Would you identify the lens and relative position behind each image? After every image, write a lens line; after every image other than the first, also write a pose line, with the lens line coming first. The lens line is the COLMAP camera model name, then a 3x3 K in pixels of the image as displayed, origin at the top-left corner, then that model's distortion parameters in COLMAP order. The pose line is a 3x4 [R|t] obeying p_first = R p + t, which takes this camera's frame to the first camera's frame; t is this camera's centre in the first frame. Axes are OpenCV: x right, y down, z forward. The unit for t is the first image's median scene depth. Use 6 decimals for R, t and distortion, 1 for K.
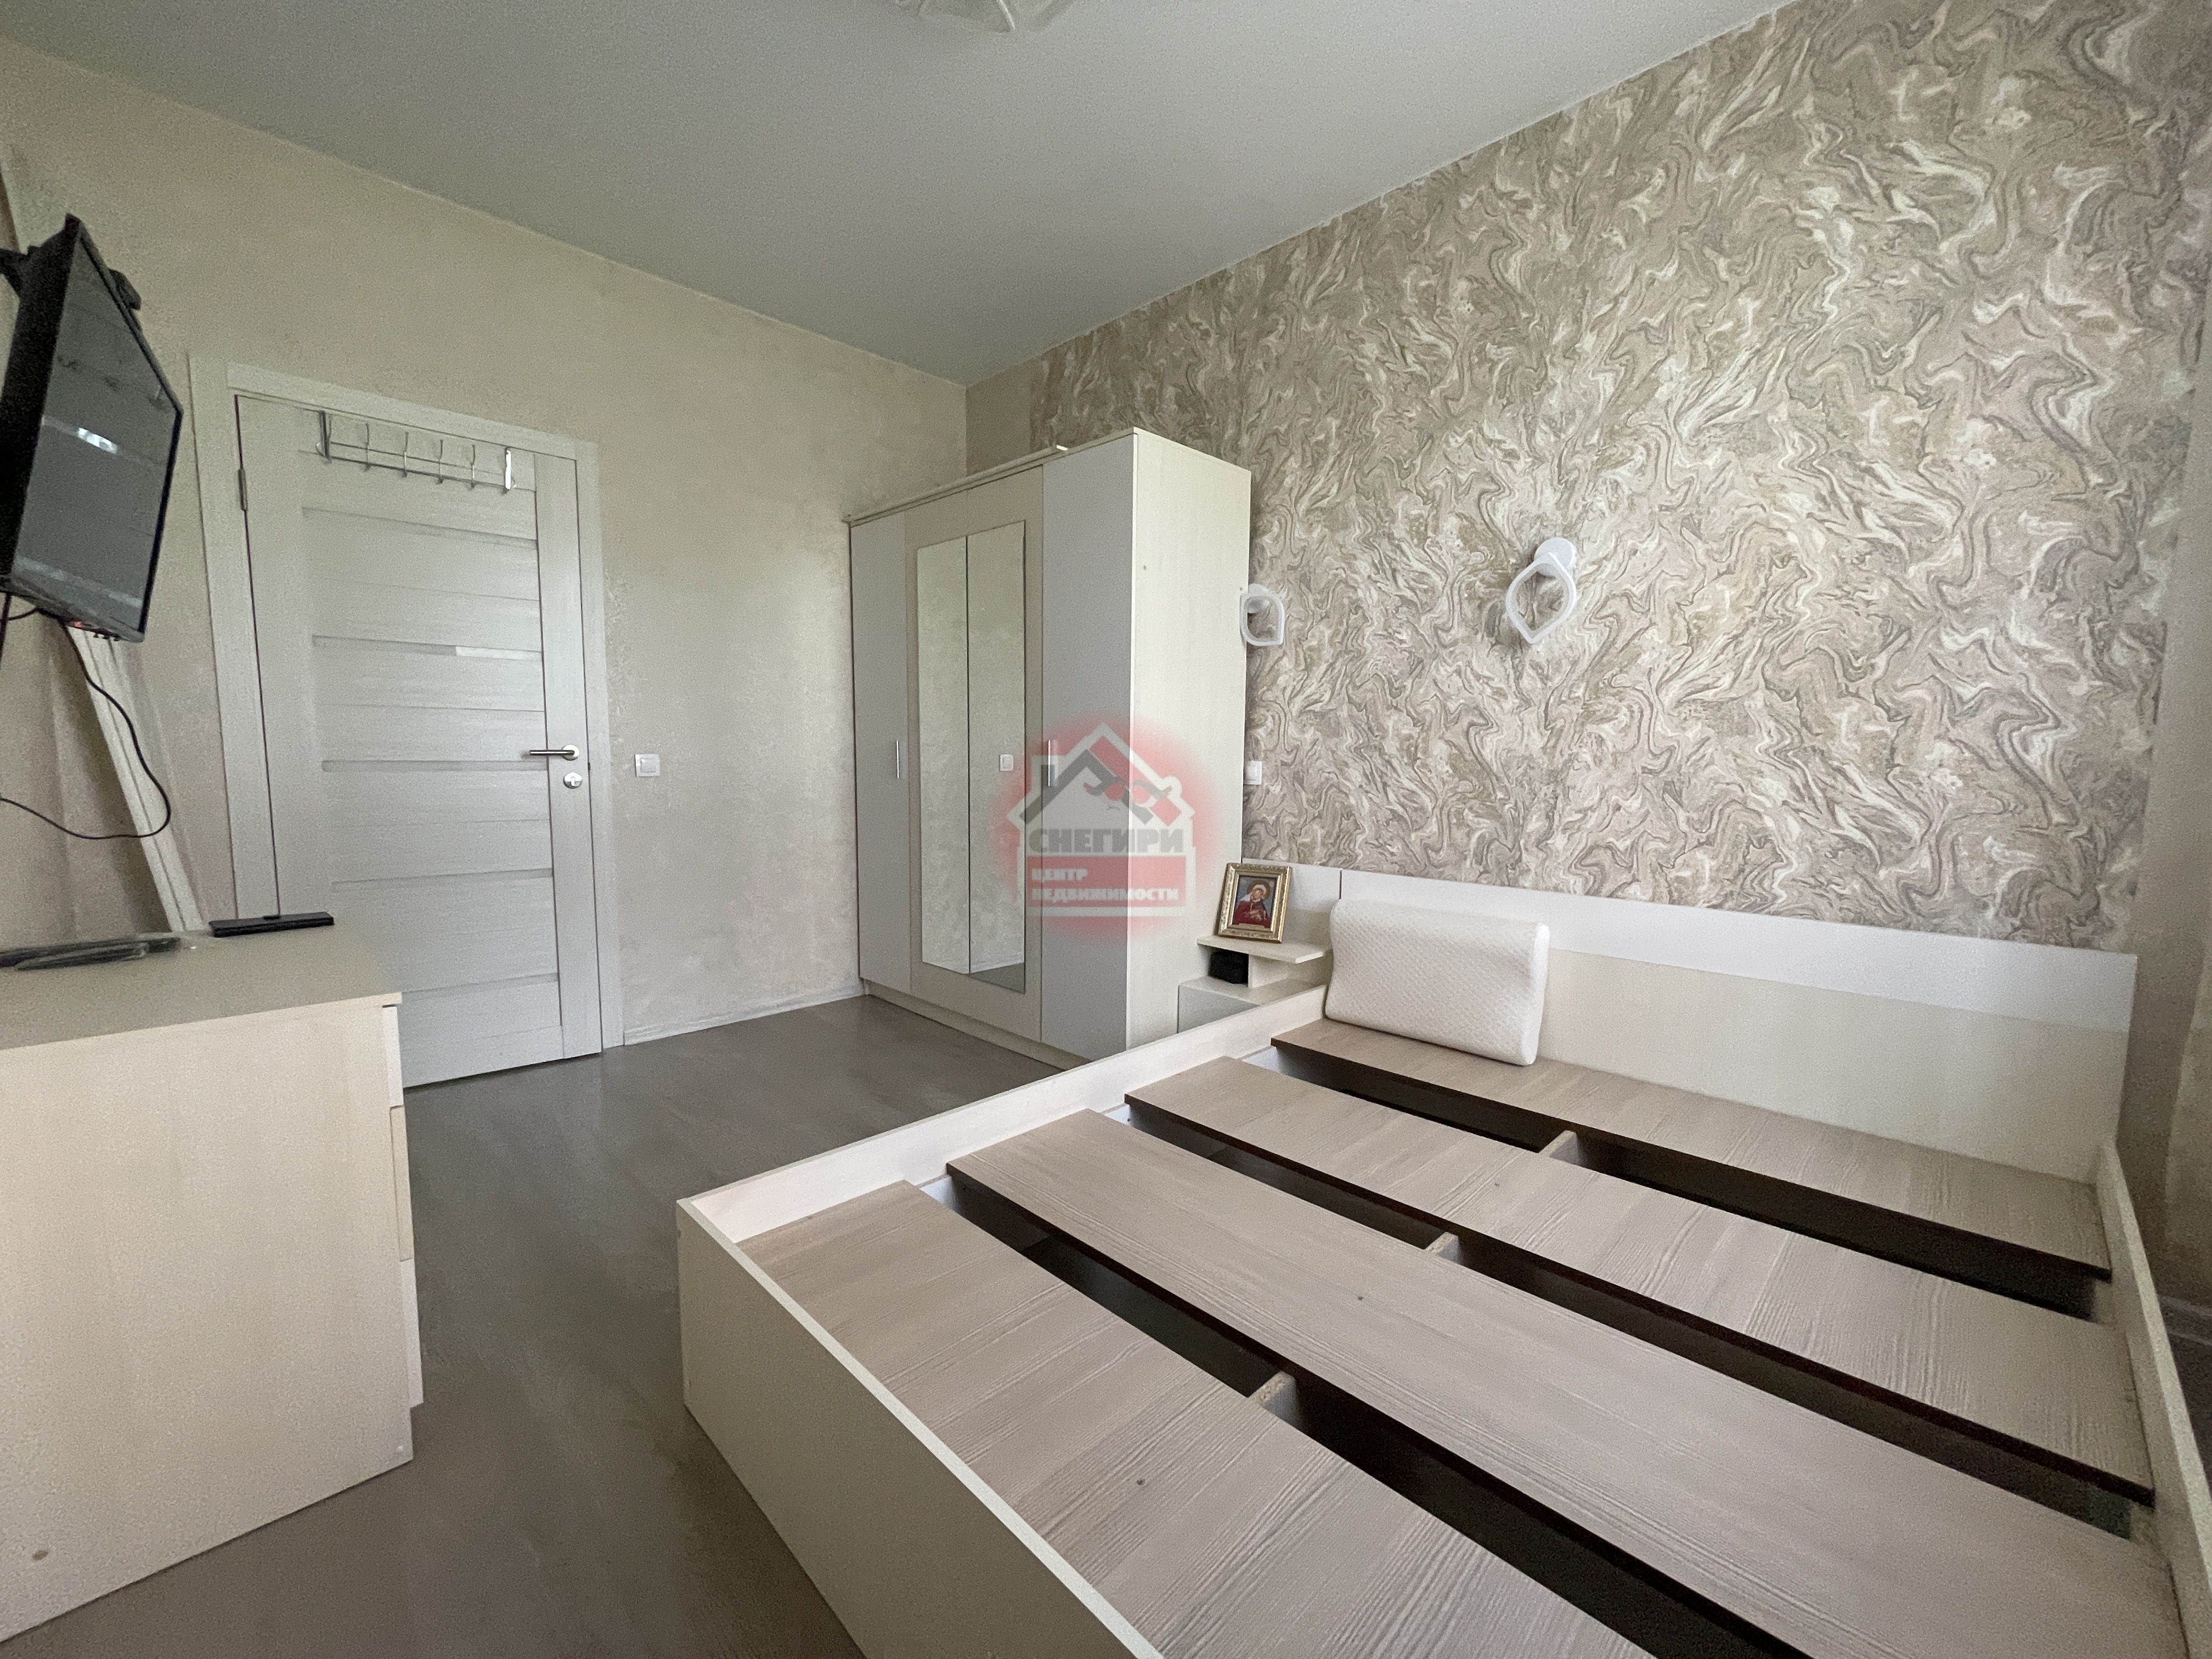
lens RADIAL K [[890.7, 0, 1100.9], [0, 890.7, 858.6], [0, 0, 1]] dist [-0.002306, 0.000622]
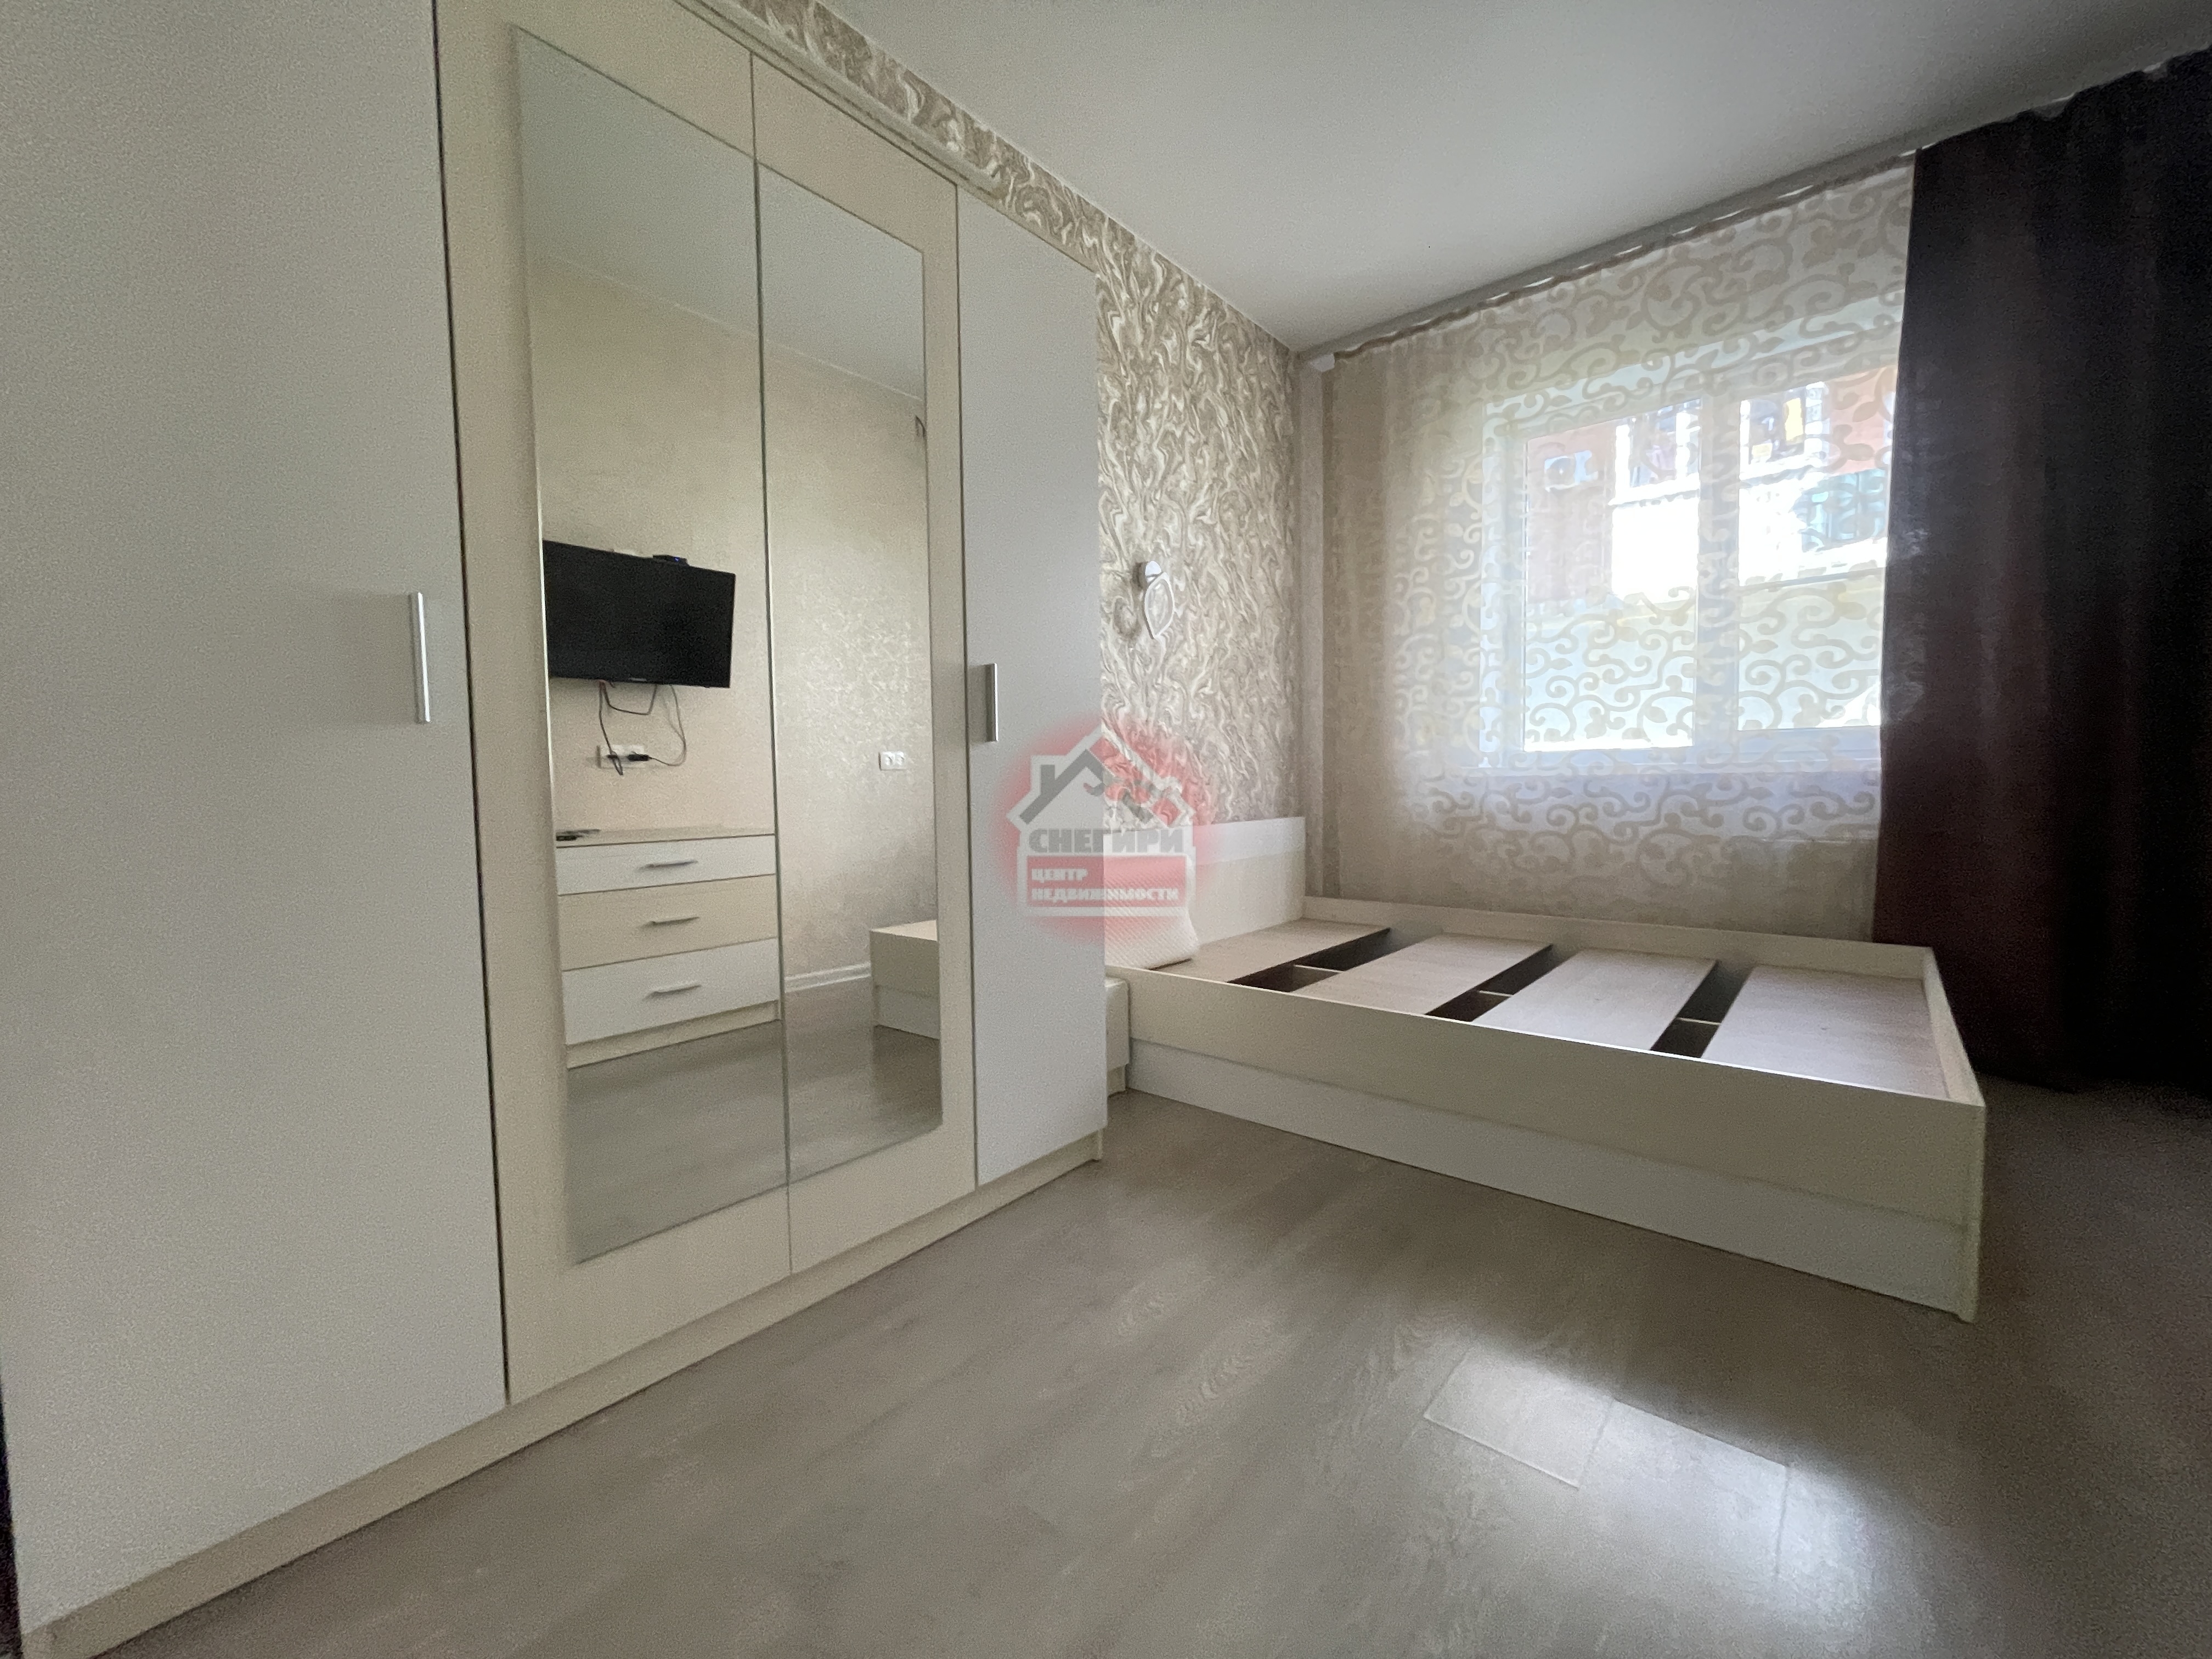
lens RADIAL K [[890.7, 0, 1097.7], [0, 890.7, 848.4], [0, 0, 1]] dist [-0.002306, 0.000622]
pose [[-0.080309, -0.079283, 0.993612, -0.893035], [0.135157, 0.986759, 0.089661, -0.073402], [-0.987564, 0.141494, -0.068530, 1.325385]]
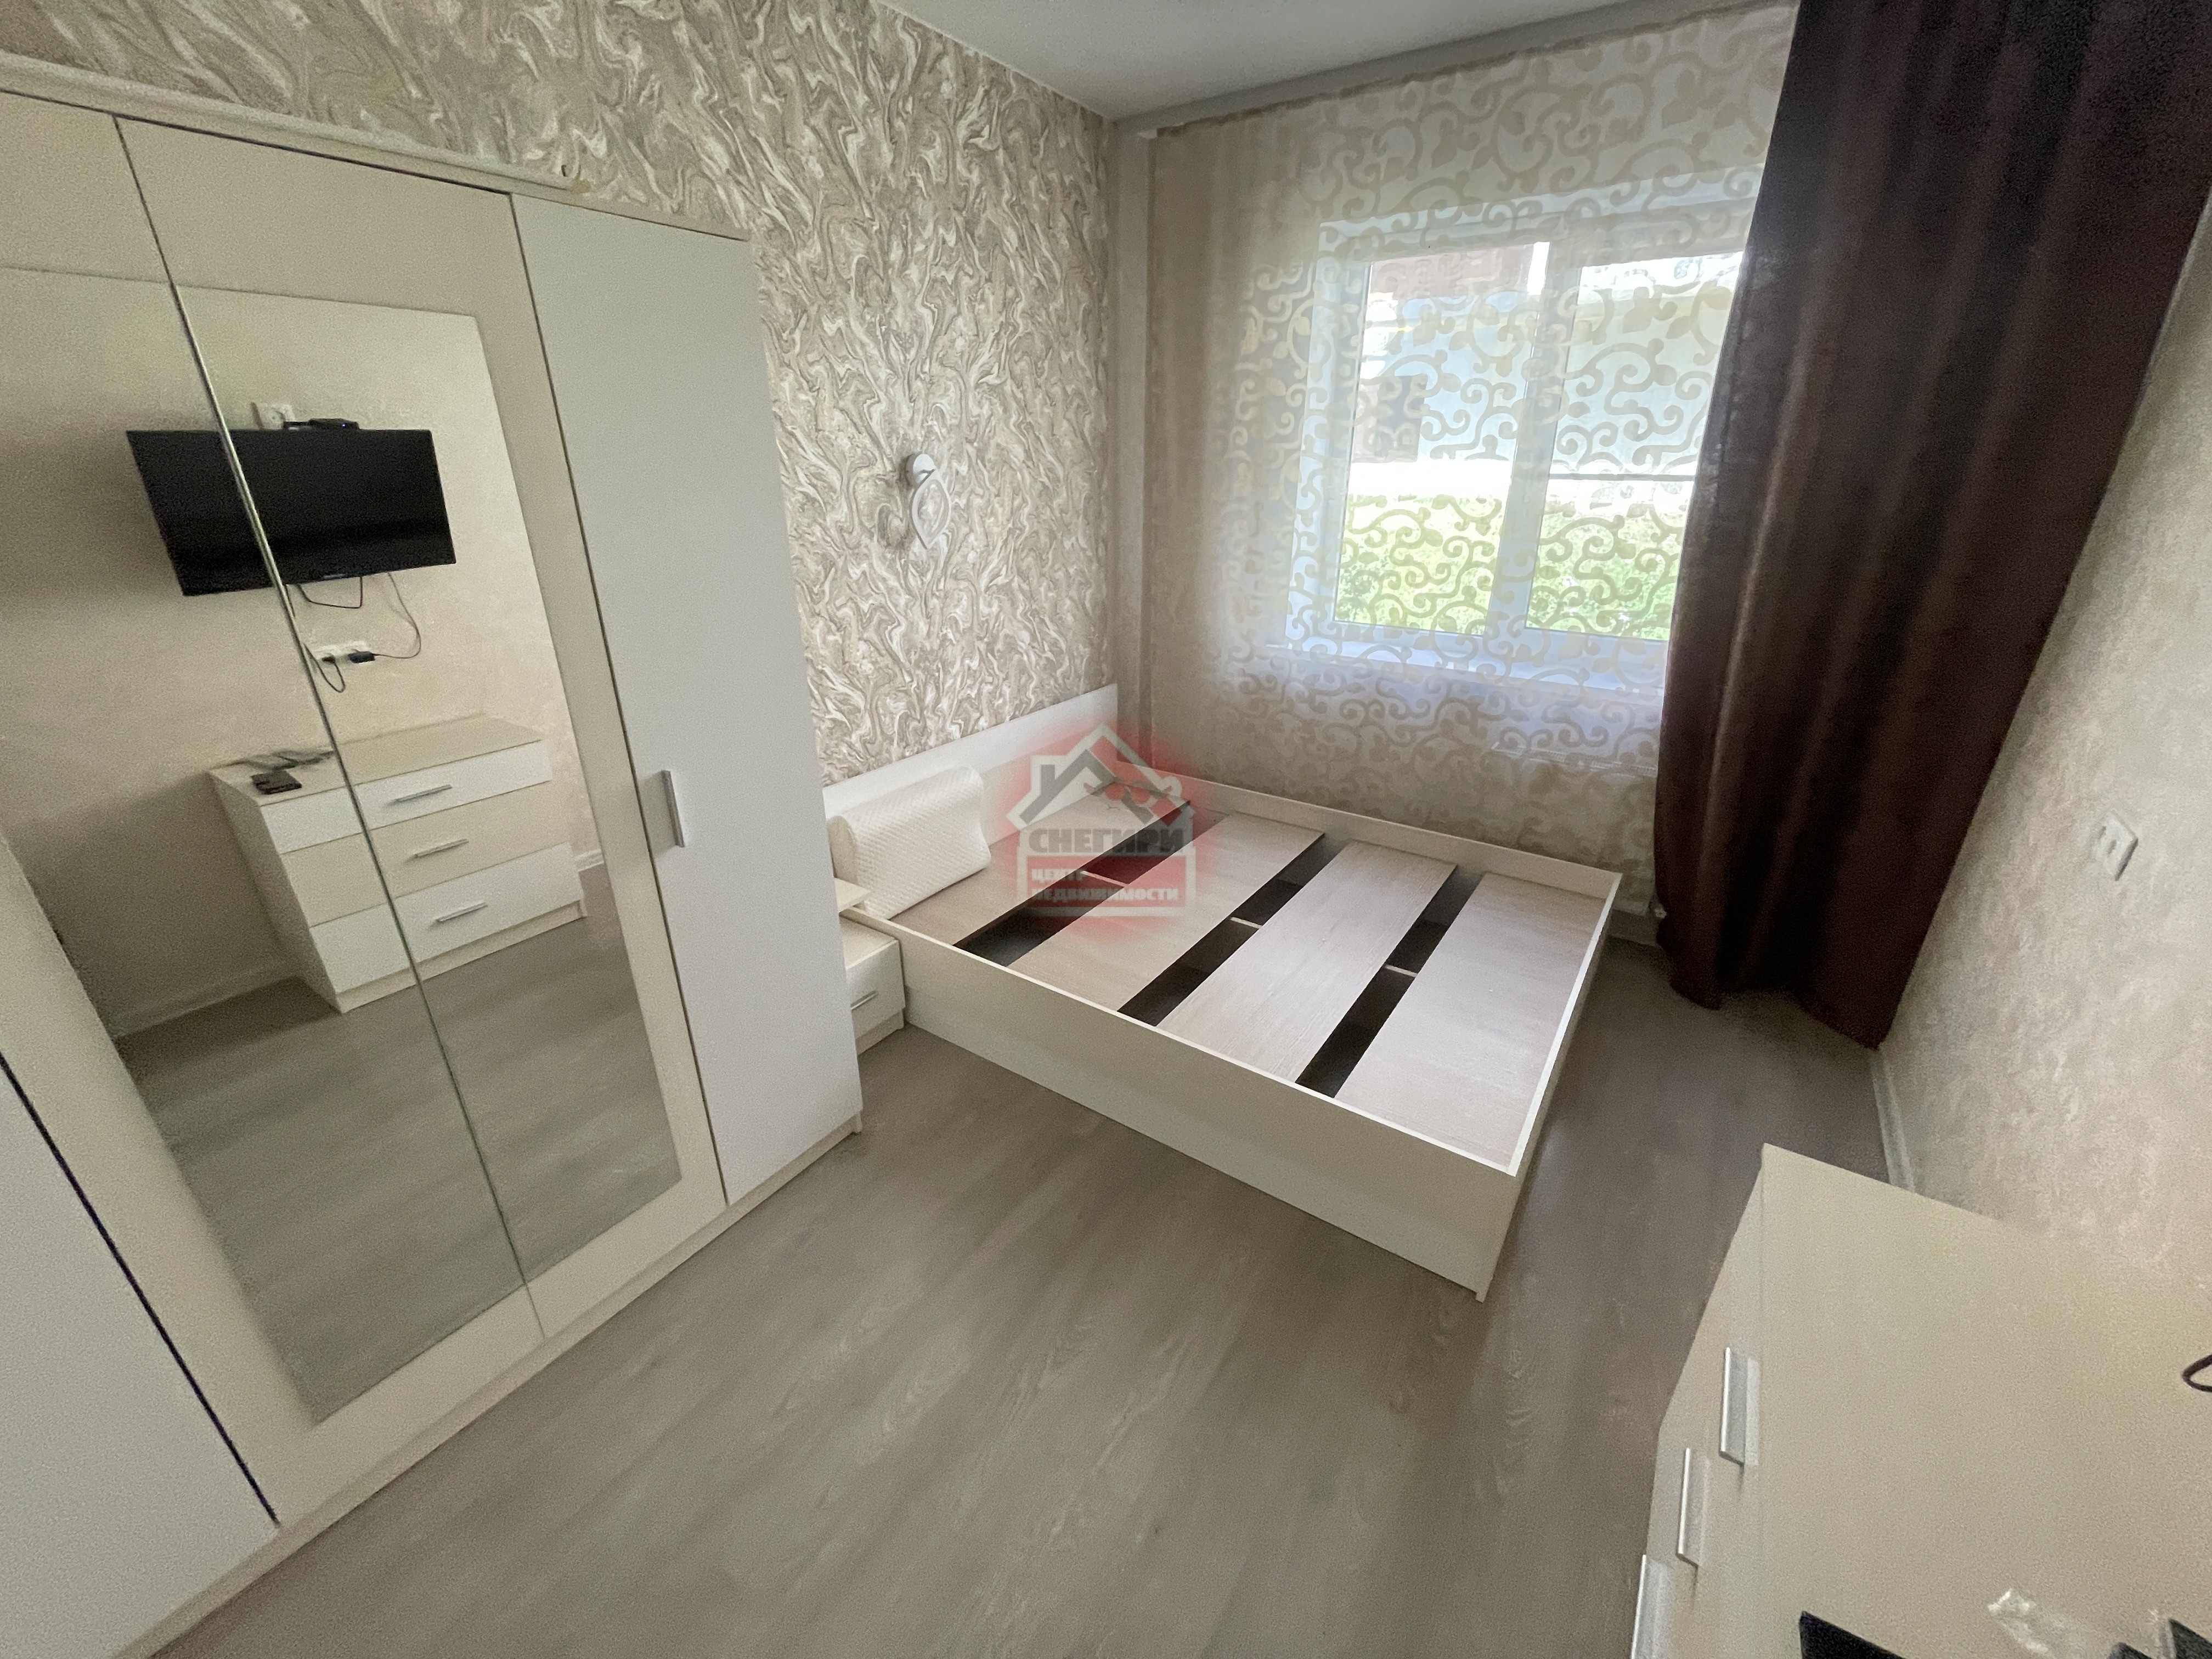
lens RADIAL K [[890.7, 0, 1102.1], [0, 890.7, 847.9], [0, 0, 1]] dist [-0.002306, 0.000622]
pose [[-0.188698, -0.408433, 0.893071, -0.849294], [0.113201, 0.894299, 0.432914, -0.405752], [-0.975489, 0.182787, -0.122517, 1.084073]]
